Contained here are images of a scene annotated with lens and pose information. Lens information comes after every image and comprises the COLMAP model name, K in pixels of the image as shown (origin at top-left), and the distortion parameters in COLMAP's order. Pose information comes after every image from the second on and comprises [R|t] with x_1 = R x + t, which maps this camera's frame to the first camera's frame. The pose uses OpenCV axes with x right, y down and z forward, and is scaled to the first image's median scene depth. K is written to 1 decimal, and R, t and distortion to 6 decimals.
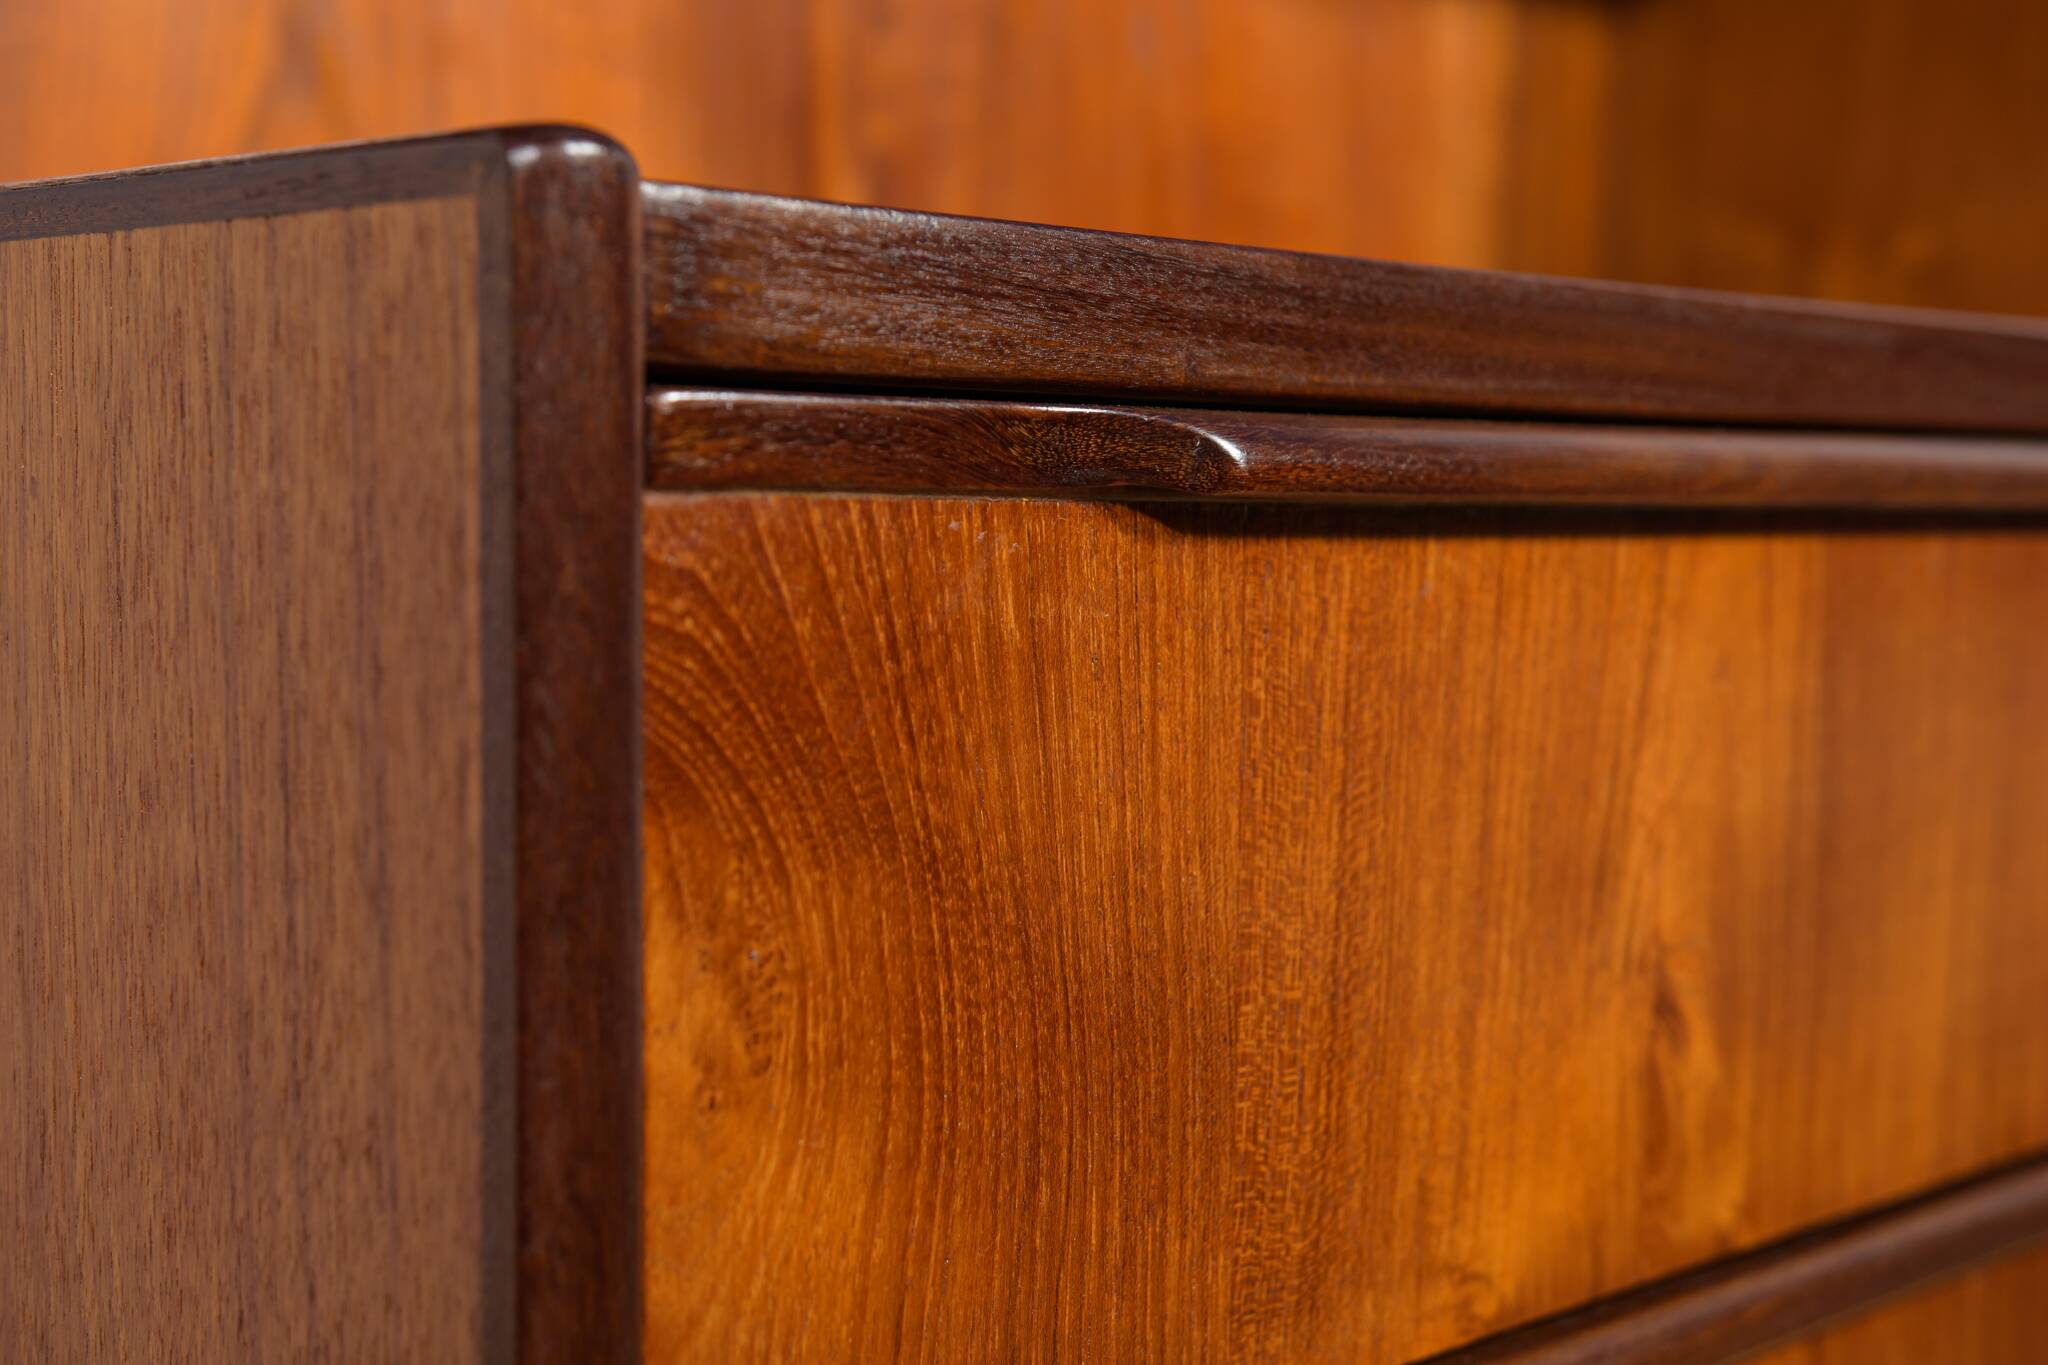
lens RADIAL K [[2963.5, 0, 1024.5], [0, 2963.5, 676.7], [0, 0, 1]] dist [0.009045, 0.000000]
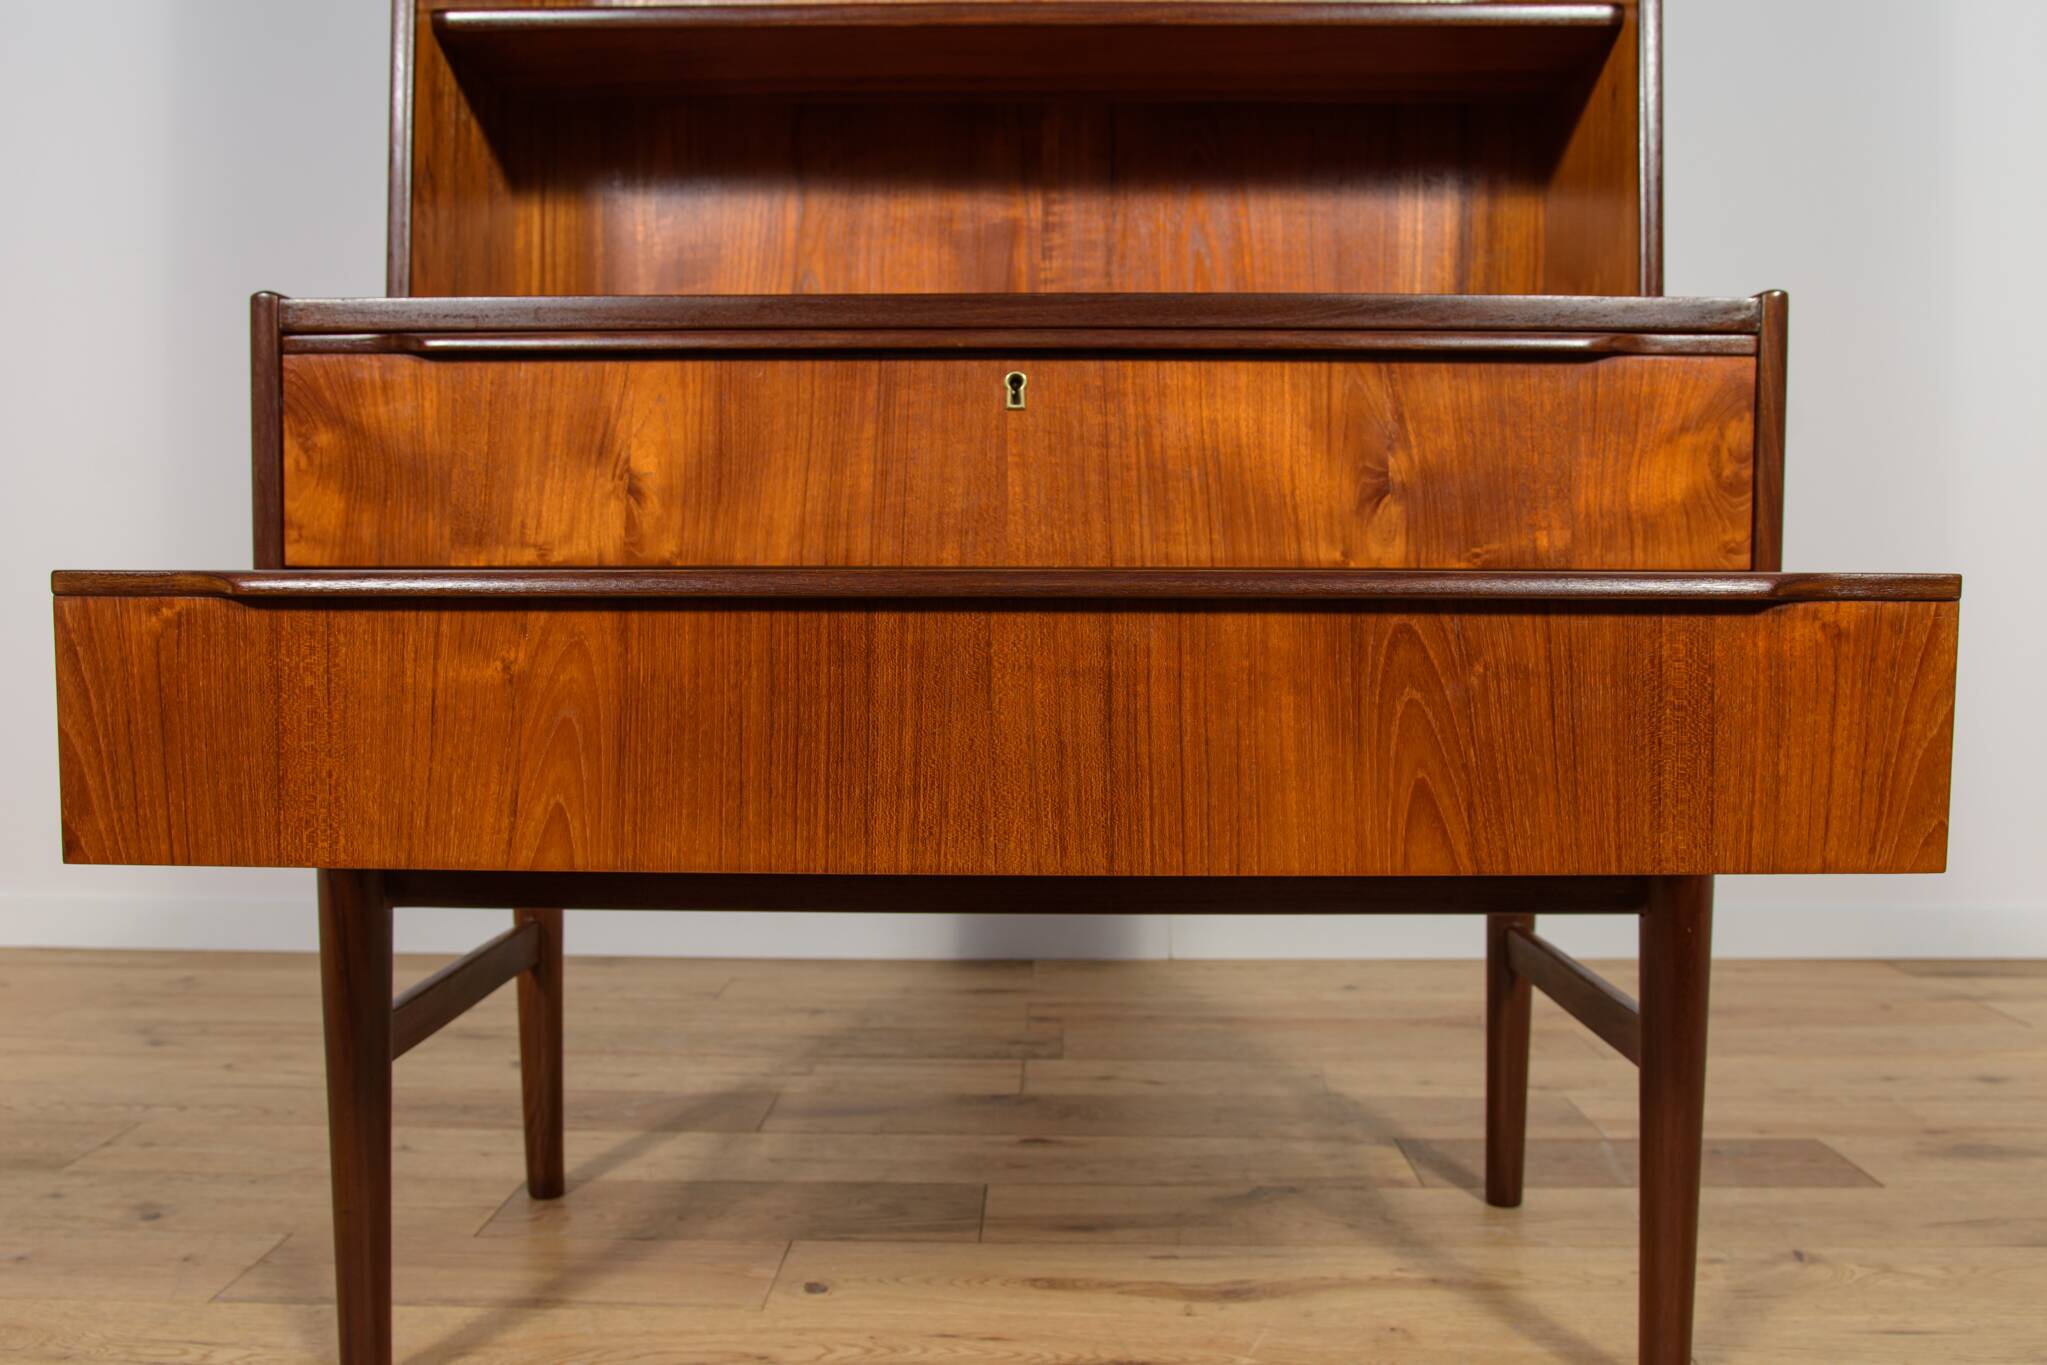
lens RADIAL K [[1650.2, 0, 1037.5], [0, 1650.2, 717.1], [0, 0, 1]] dist [-0.084156, 0.062888]
pose [[0.674036, 0.033606, -0.737934, 2.502805], [-0.043396, 0.999041, 0.005858, 0.434608], [0.737423, 0.028075, 0.674848, 0.018619]]
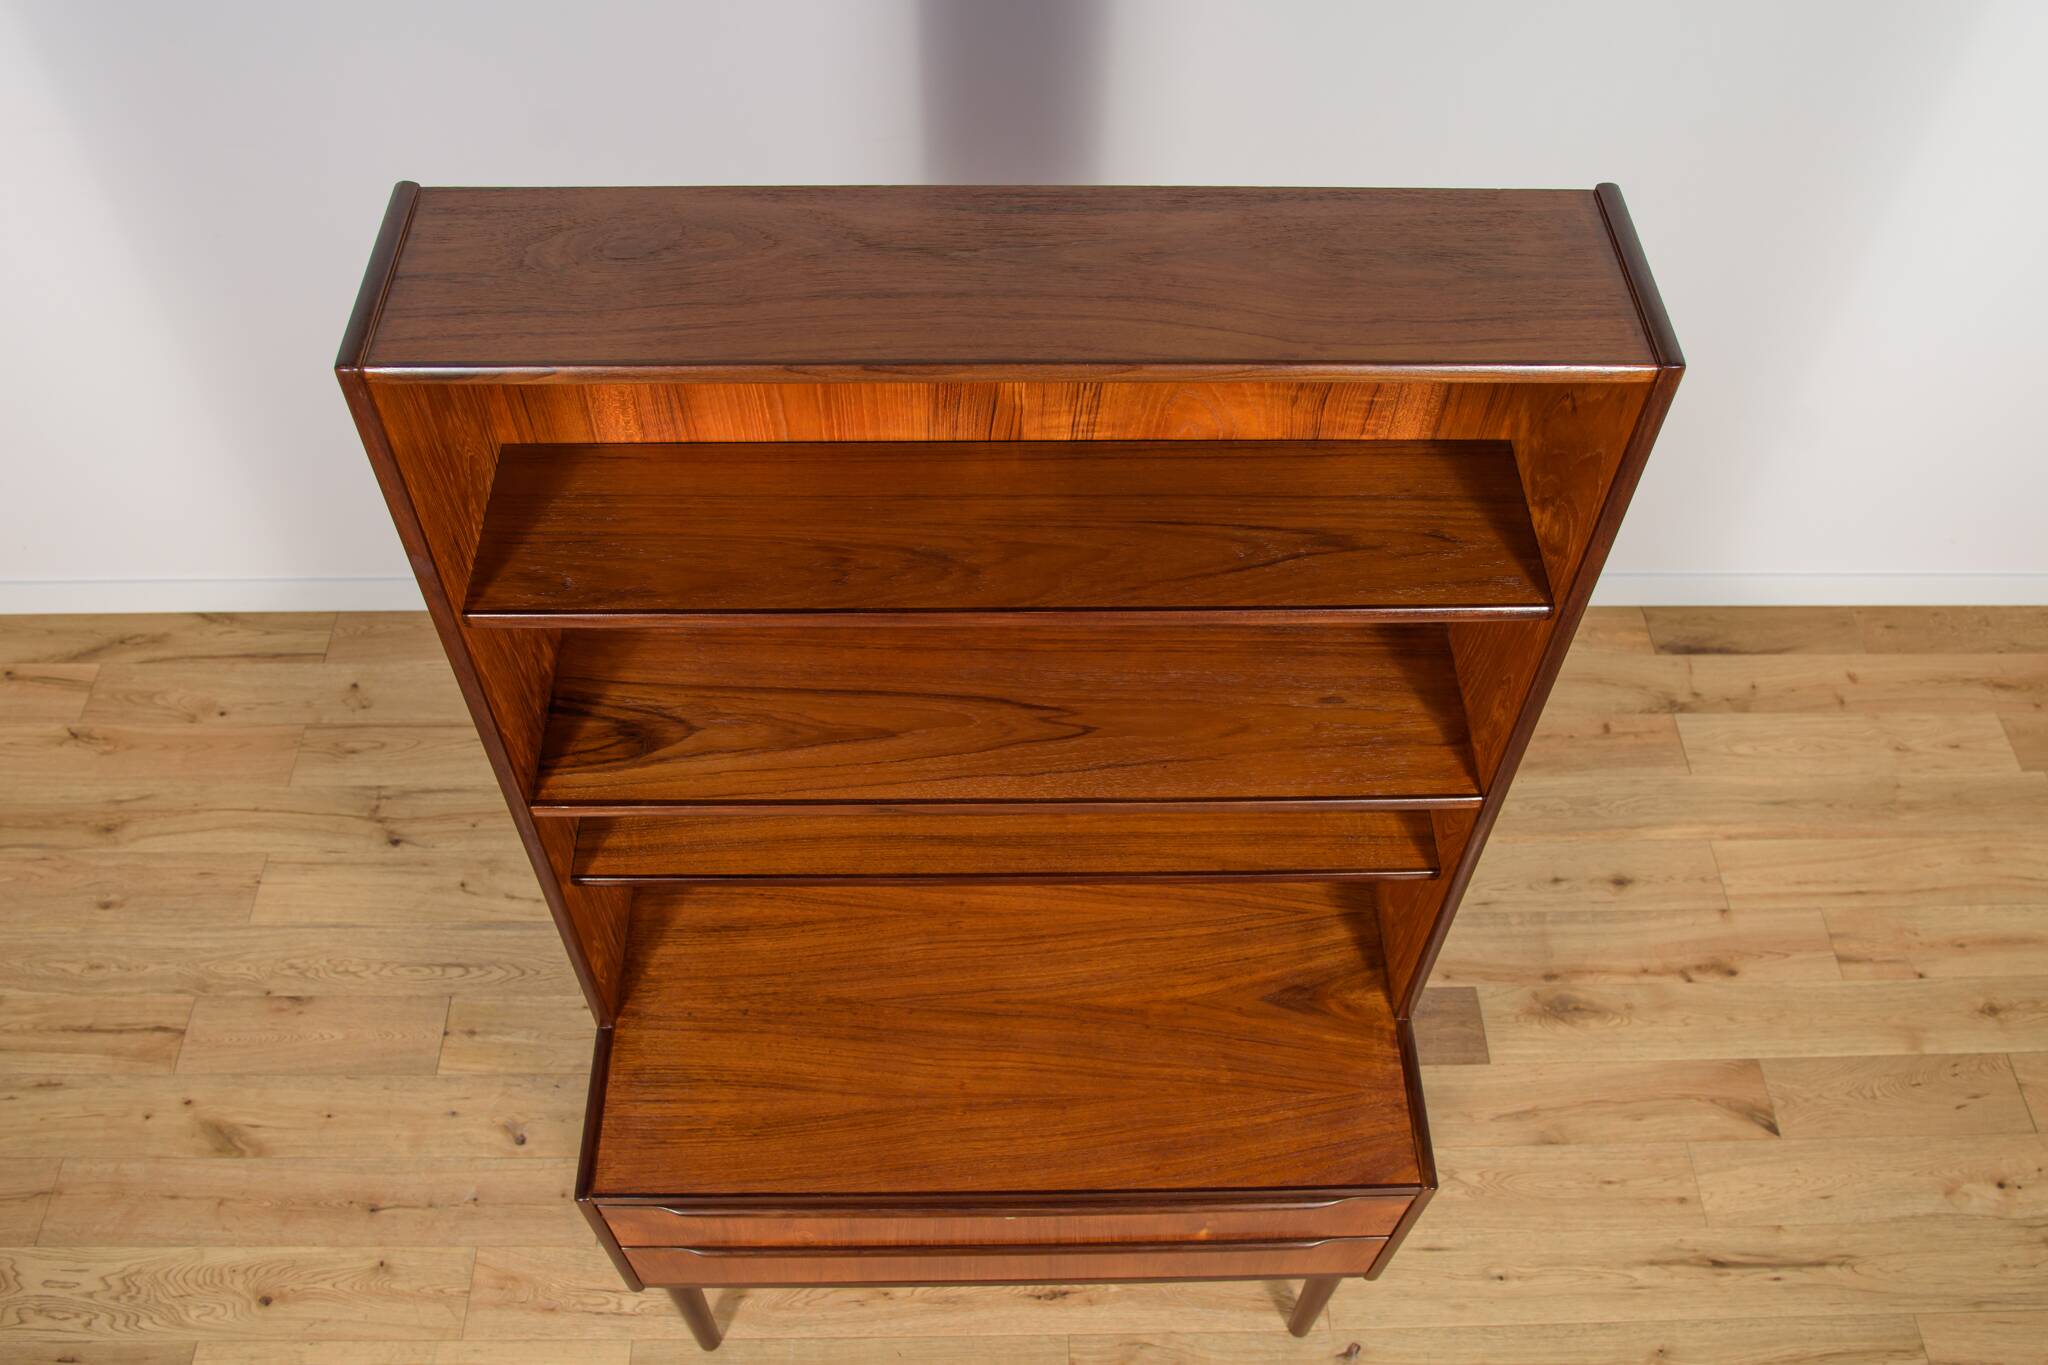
lens RADIAL K [[1651.0, 0, 1038.9], [0, 1651.0, 767.4], [0, 0, 1]] dist [-0.084156, 0.062888]
pose [[0.701413, 0.589029, -0.401328, 1.816452], [-0.059113, 0.609200, 0.790810, -4.257419], [0.710299, -0.530961, 0.462121, 0.246944]]
